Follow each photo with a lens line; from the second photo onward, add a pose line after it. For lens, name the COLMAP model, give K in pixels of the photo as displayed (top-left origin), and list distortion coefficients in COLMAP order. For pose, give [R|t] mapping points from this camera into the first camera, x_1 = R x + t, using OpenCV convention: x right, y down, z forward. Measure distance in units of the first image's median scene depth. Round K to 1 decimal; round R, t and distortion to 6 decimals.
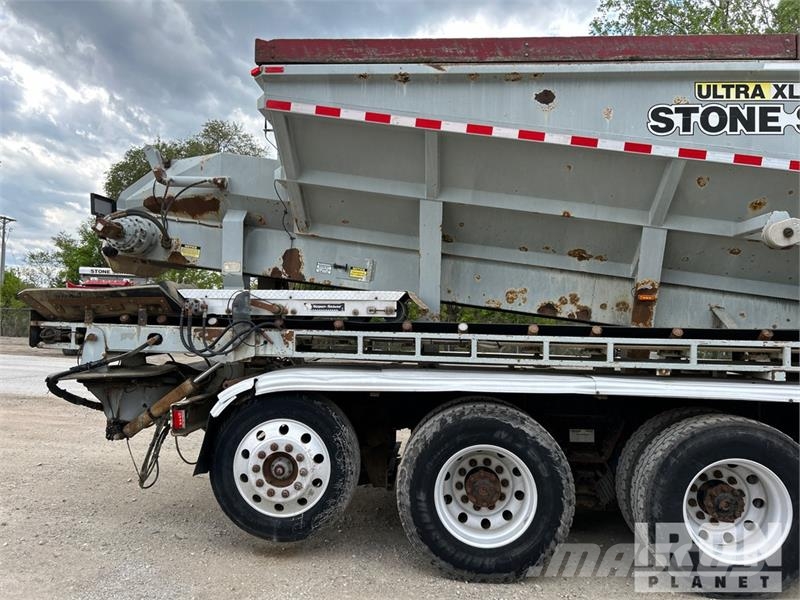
lens RADIAL K [[584.2, 0, 404.0], [0, 584.2, 304.6], [0, 0, 1]] dist [0.088775, -0.114347]
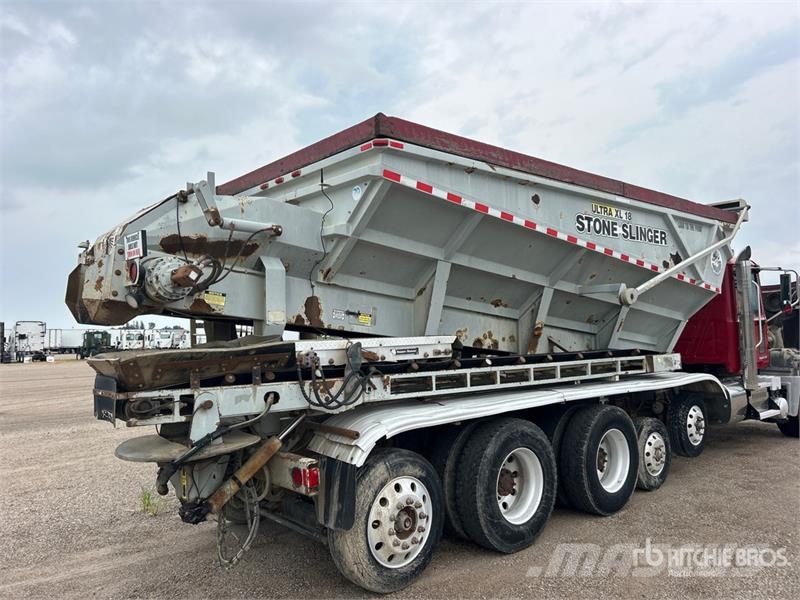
lens RADIAL K [[584.2, 0, 378.0], [0, 584.2, 306.4], [0, 0, 1]] dist [0.088775, -0.114347]
pose [[0.725906, -0.006993, 0.687759, -0.963736], [0.021969, 0.999674, -0.013023, -0.073036], [-0.687443, 0.024563, 0.725823, 0.210605]]
